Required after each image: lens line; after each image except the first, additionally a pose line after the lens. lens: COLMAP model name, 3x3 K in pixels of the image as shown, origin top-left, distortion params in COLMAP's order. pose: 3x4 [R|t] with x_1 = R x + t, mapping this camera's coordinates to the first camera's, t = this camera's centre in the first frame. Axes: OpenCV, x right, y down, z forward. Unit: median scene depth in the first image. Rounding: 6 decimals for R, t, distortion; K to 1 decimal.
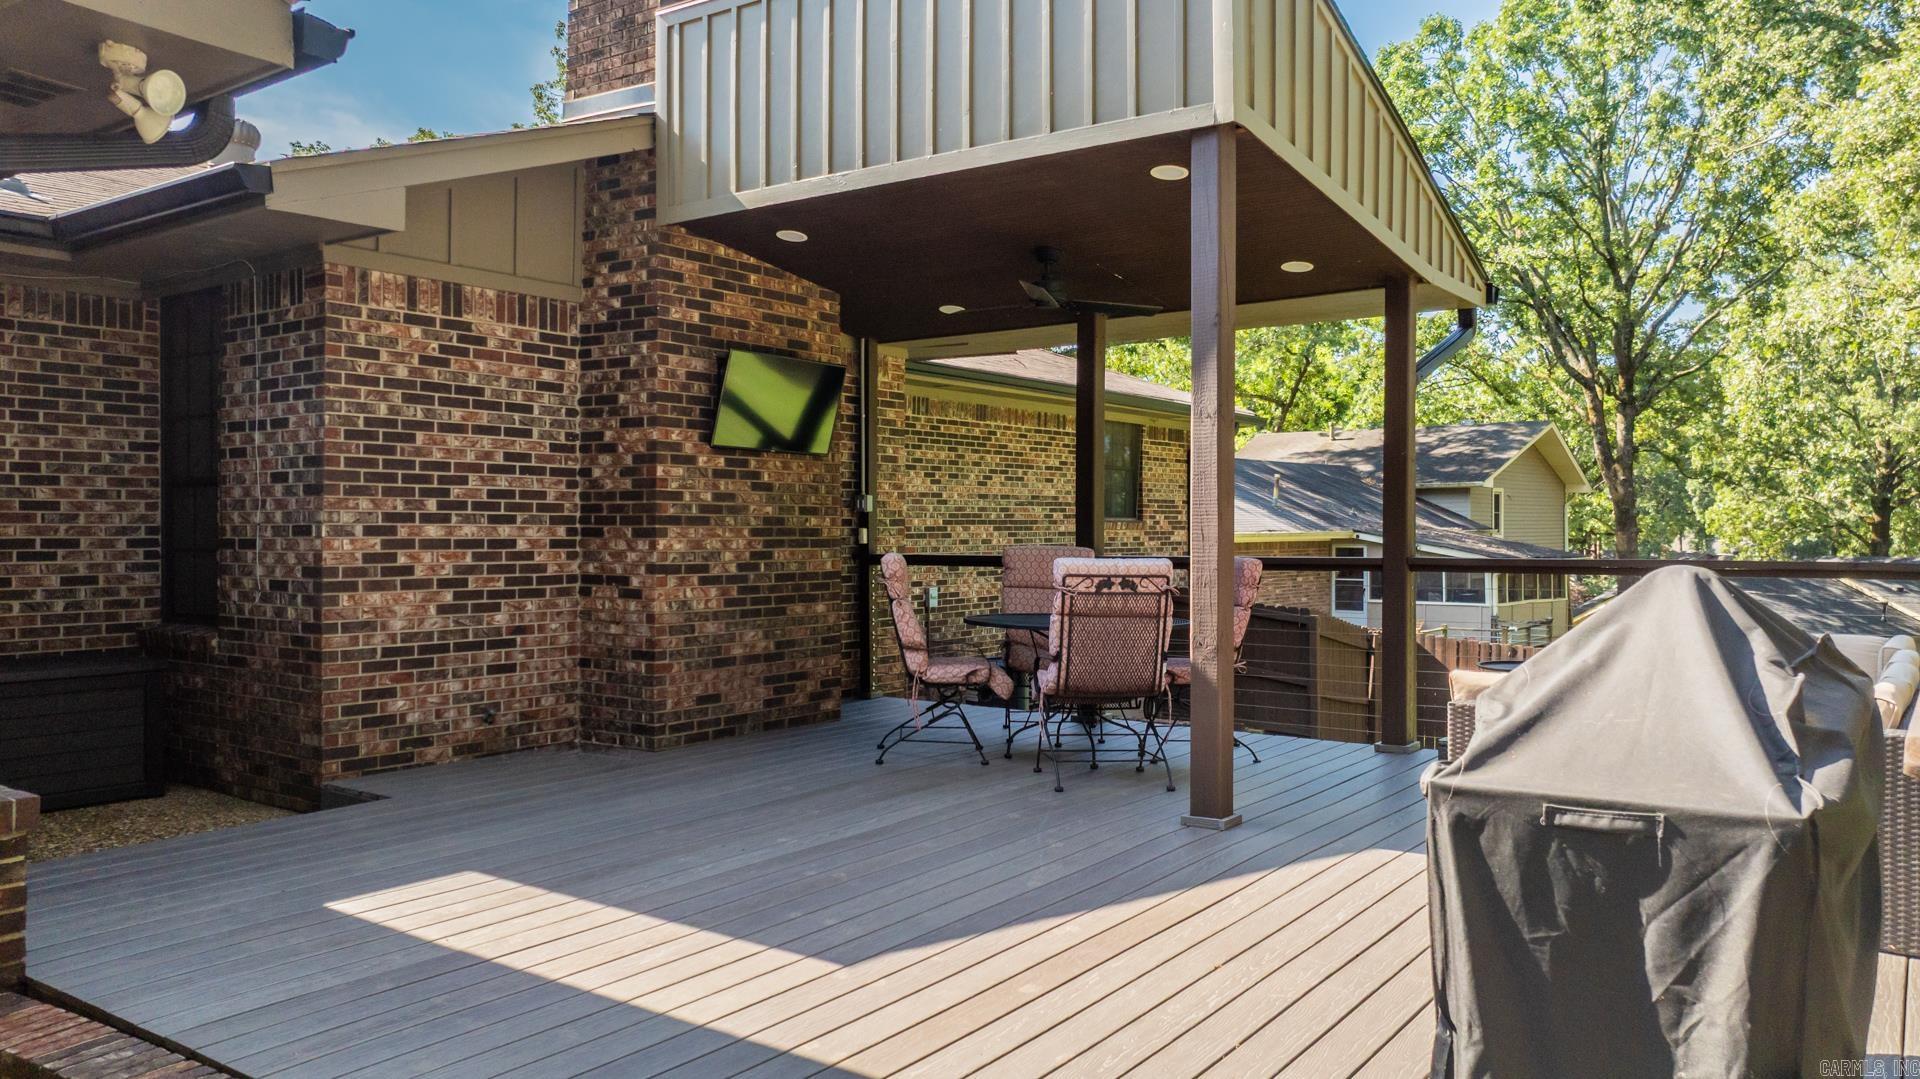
lens RADIAL K [[1381.6, 0, 957.2], [0, 1381.6, 540.4], [0, 0, 1]] dist [-0.015669, -0.001916]
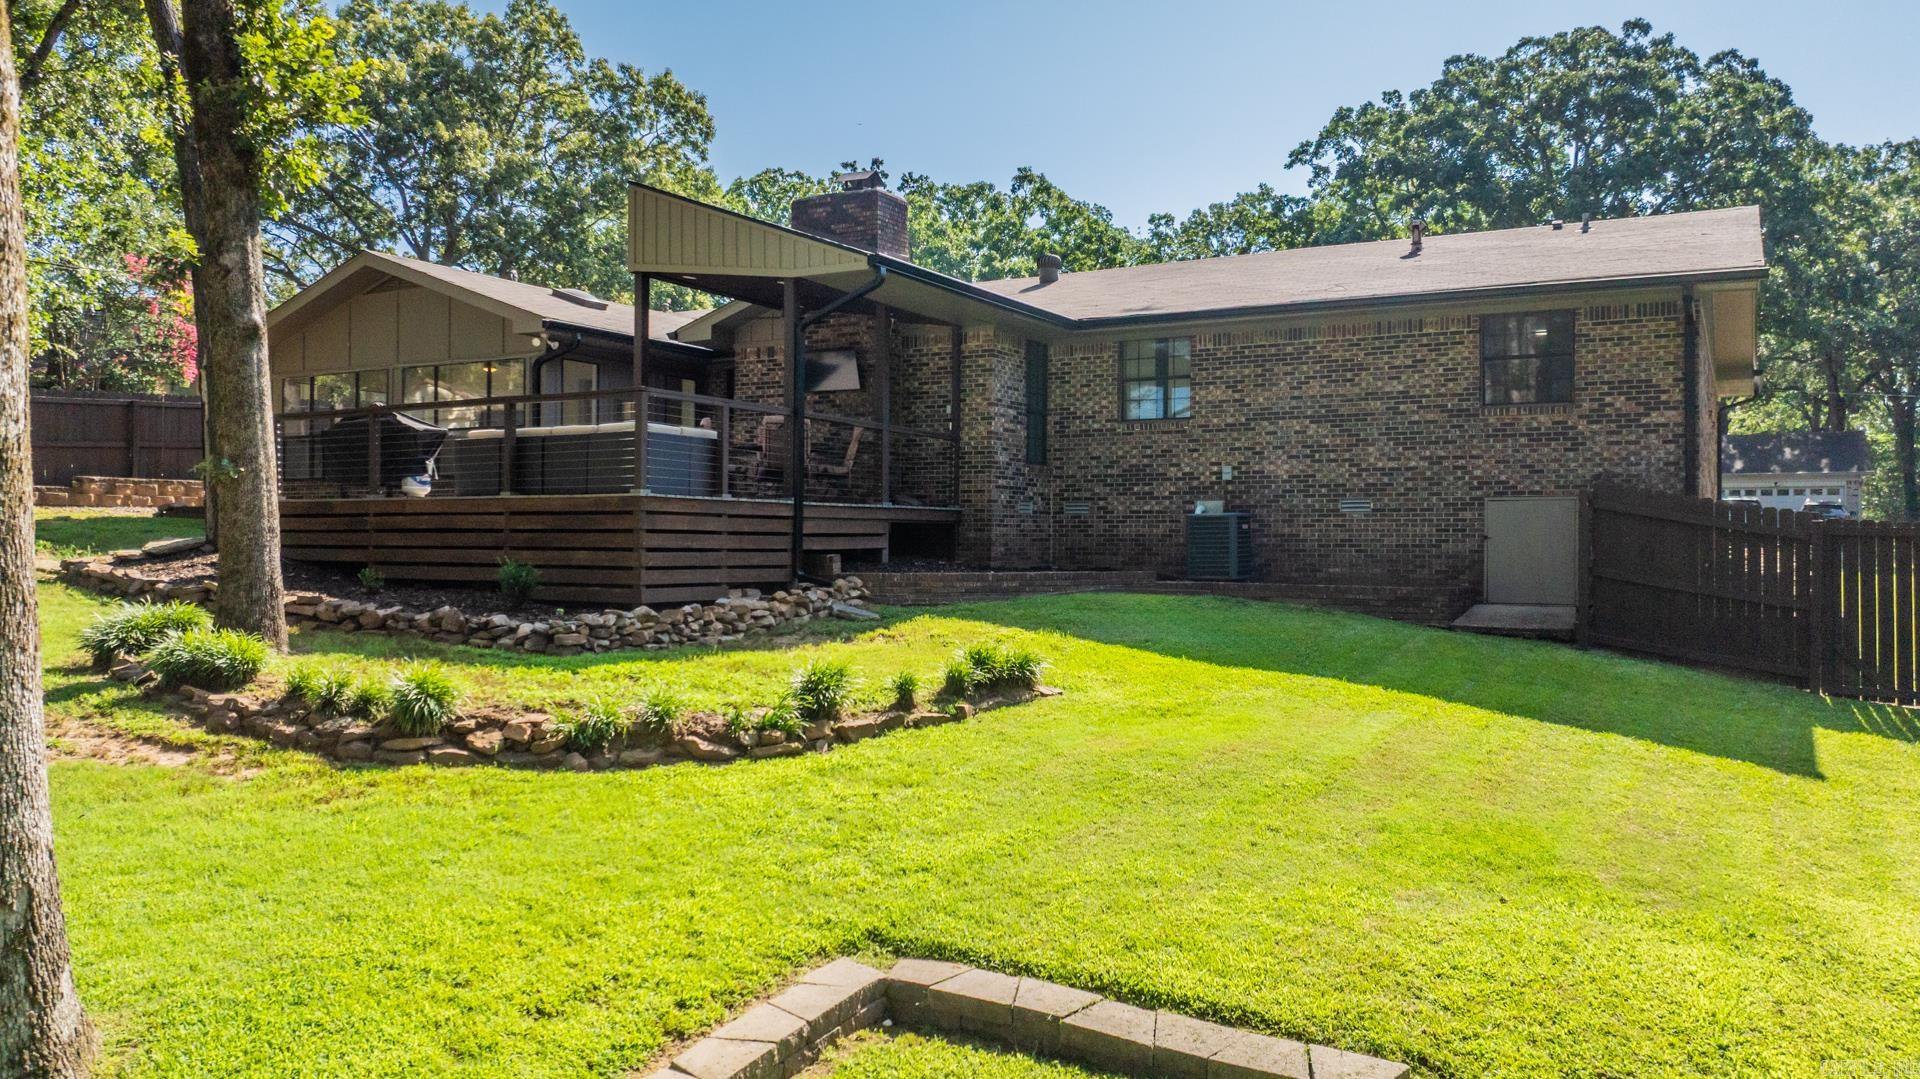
lens RADIAL K [[1381.6, 0, 952.5], [0, 1381.6, 528.1], [0, 0, 1]] dist [-0.015669, -0.001916]
pose [[0.094300, -0.010882, -0.995484, 2.541096], [-0.017666, 0.999765, -0.012602, 0.224426], [0.995387, 0.018774, 0.094085, 1.098961]]
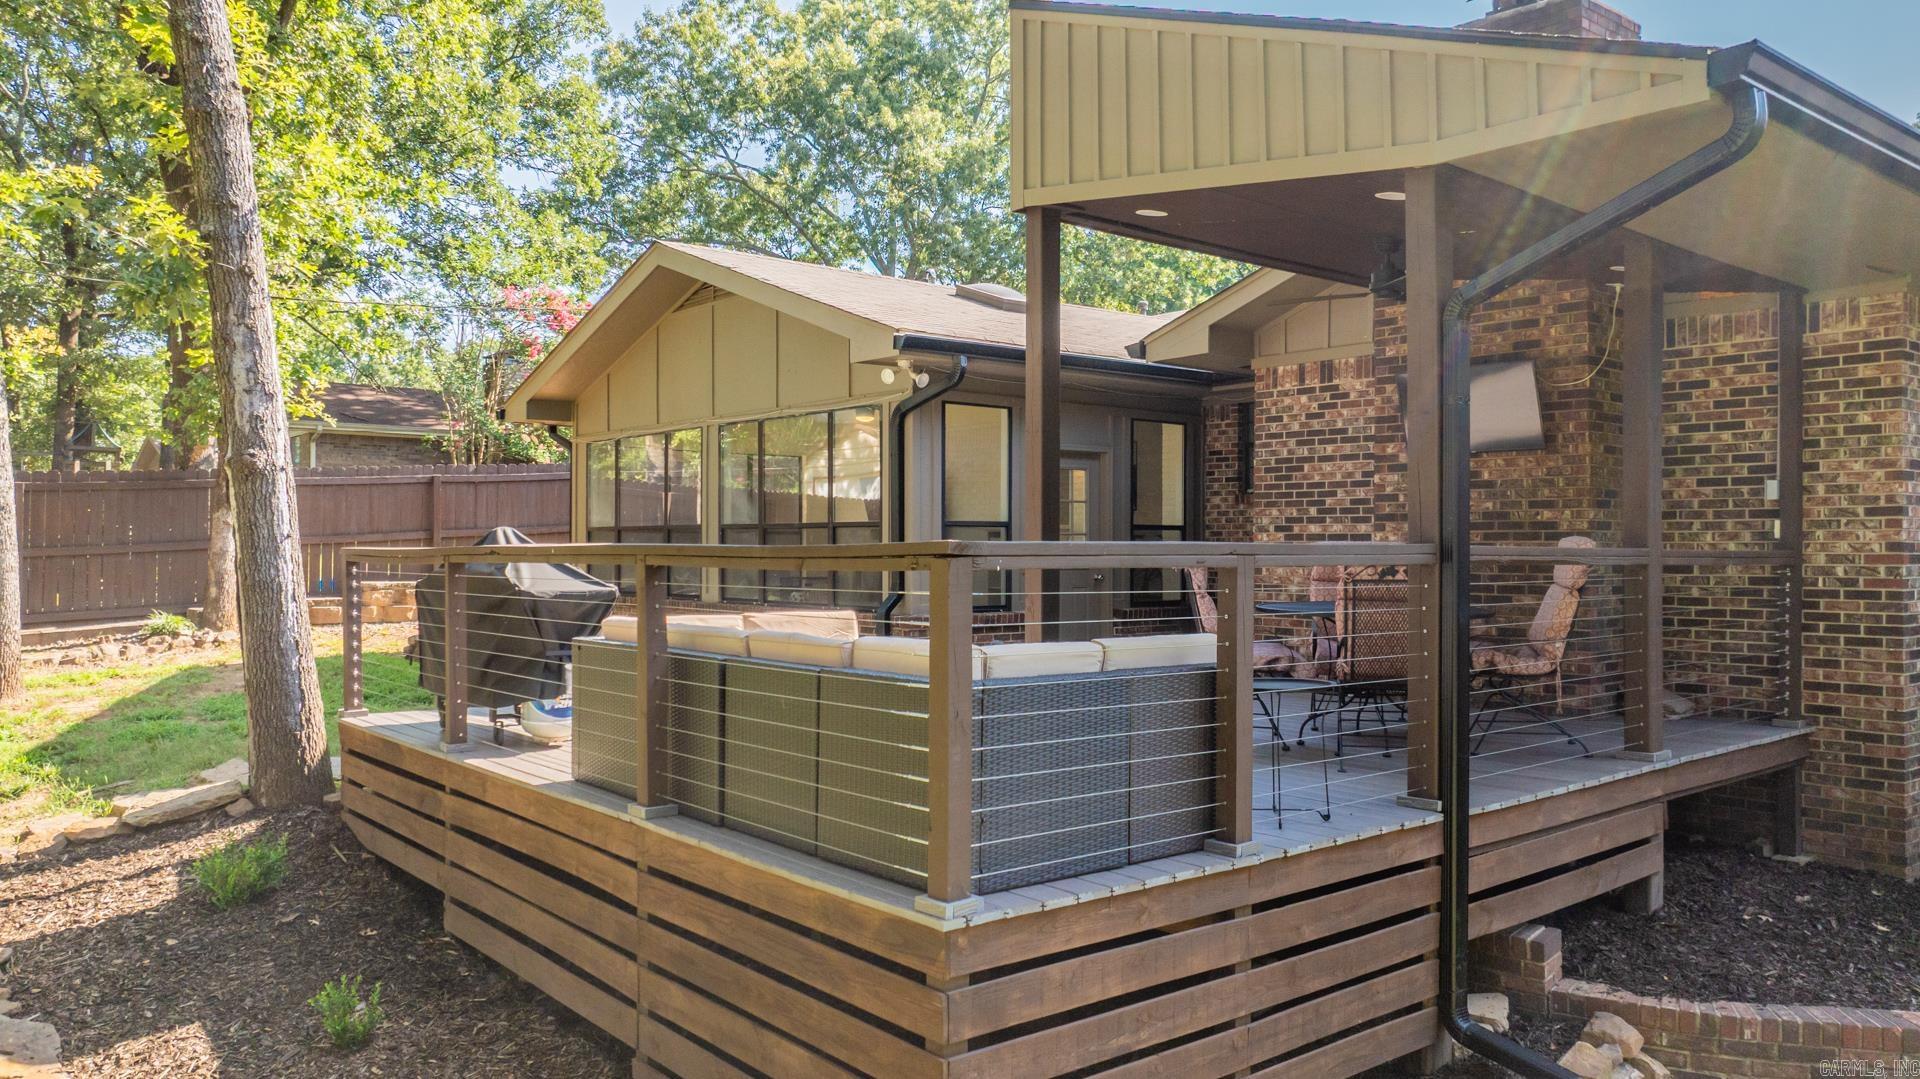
lens RADIAL K [[1381.6, 0, 961.9], [0, 1381.6, 527.0], [0, 0, 1]] dist [-0.015669, -0.001916]
pose [[-0.261377, -0.017091, -0.965085, 1.144292], [-0.011209, 0.999830, -0.014670, 0.017468], [0.965172, 0.006983, -0.261524, 0.996580]]
